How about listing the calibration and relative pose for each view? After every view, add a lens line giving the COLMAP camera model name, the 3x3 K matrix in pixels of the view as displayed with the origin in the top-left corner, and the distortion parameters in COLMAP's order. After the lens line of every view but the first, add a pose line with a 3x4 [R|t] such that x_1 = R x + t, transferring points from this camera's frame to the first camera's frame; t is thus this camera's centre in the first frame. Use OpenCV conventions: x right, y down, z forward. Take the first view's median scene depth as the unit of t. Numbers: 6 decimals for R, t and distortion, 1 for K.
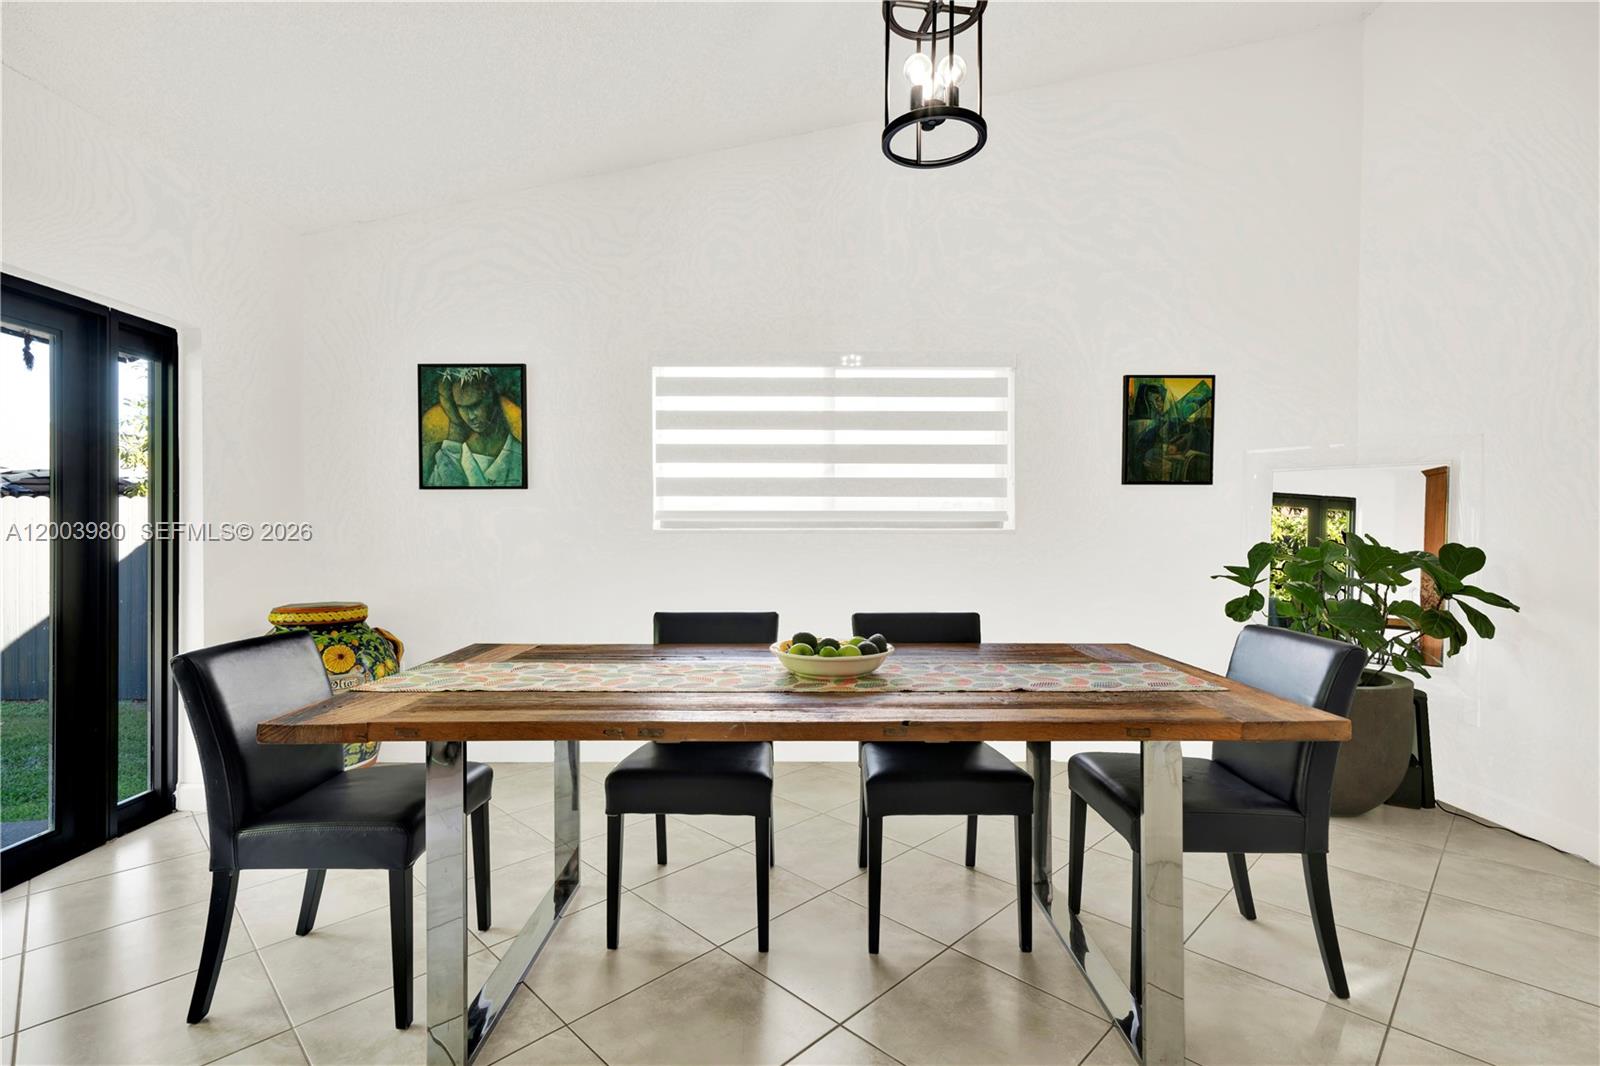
lens RADIAL K [[746.4, 0, 806.6], [0, 746.4, 529.1], [0, 0, 1]] dist [-0.000990, -0.000605]
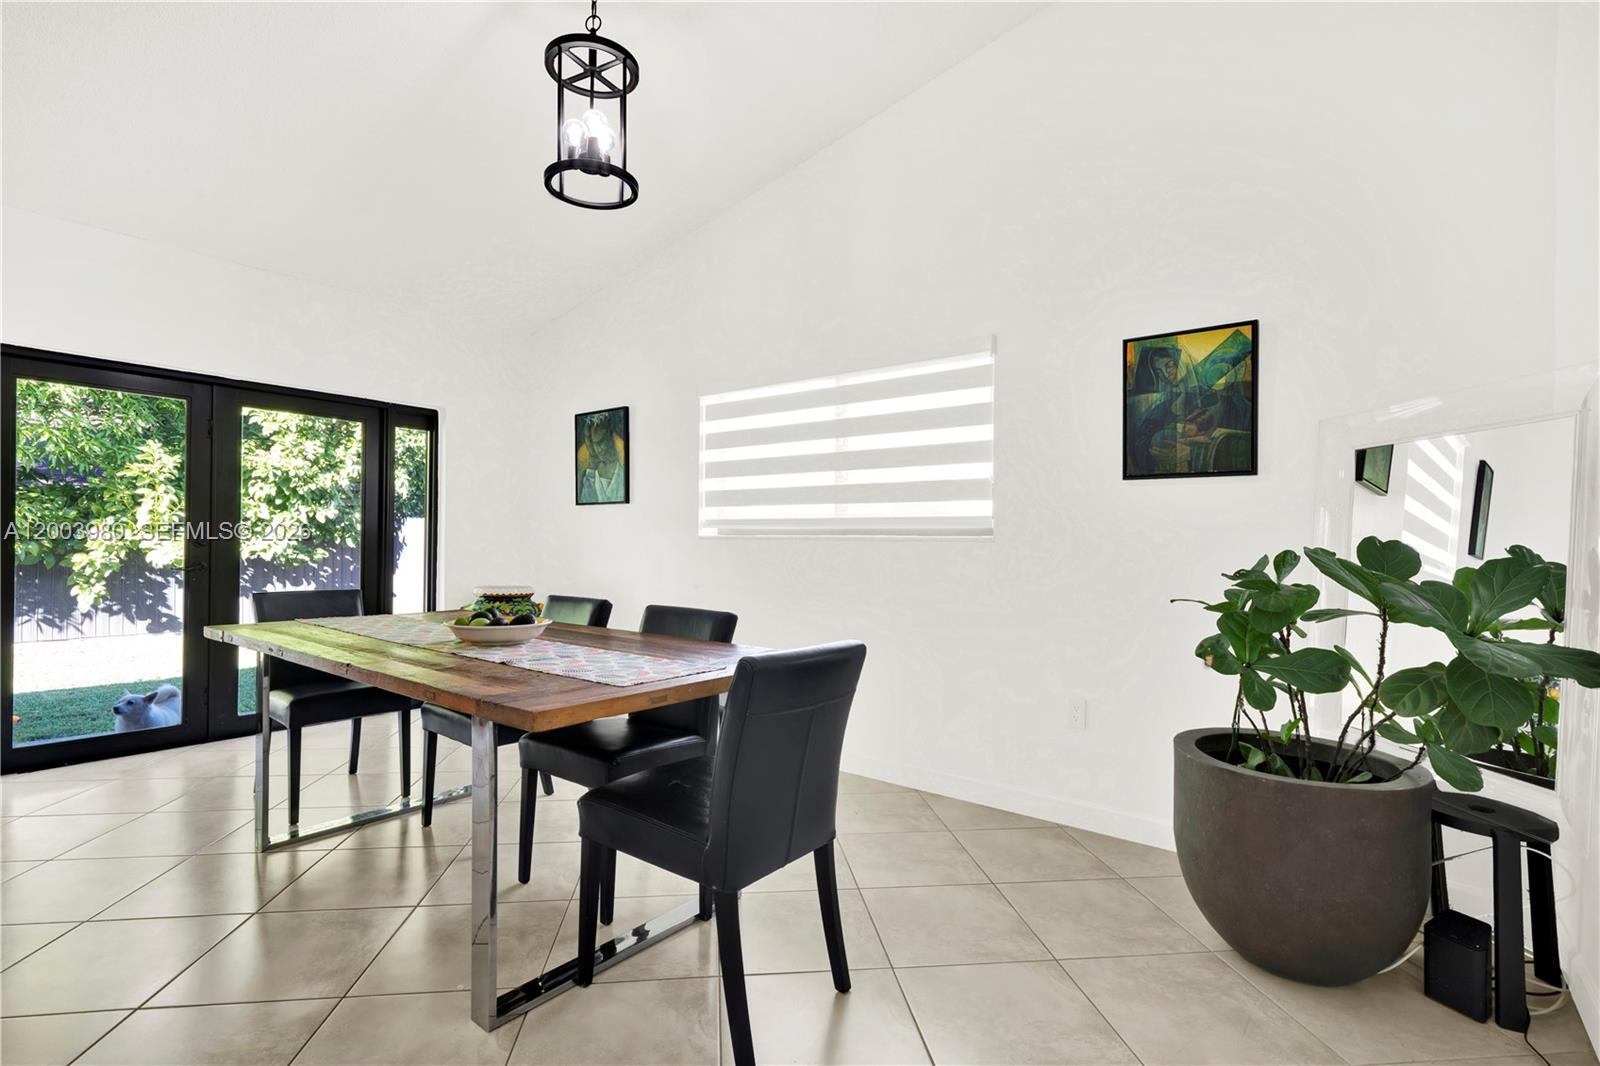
lens RADIAL K [[746.4, 0, 806.6], [0, 746.4, 529.1], [0, 0, 1]] dist [-0.000990, -0.000605]
pose [[0.784683, -0.002317, -0.619893, 0.650630], [-0.014327, 0.999658, -0.021872, 0.013797], [0.619731, 0.026044, 0.784382, 0.185264]]
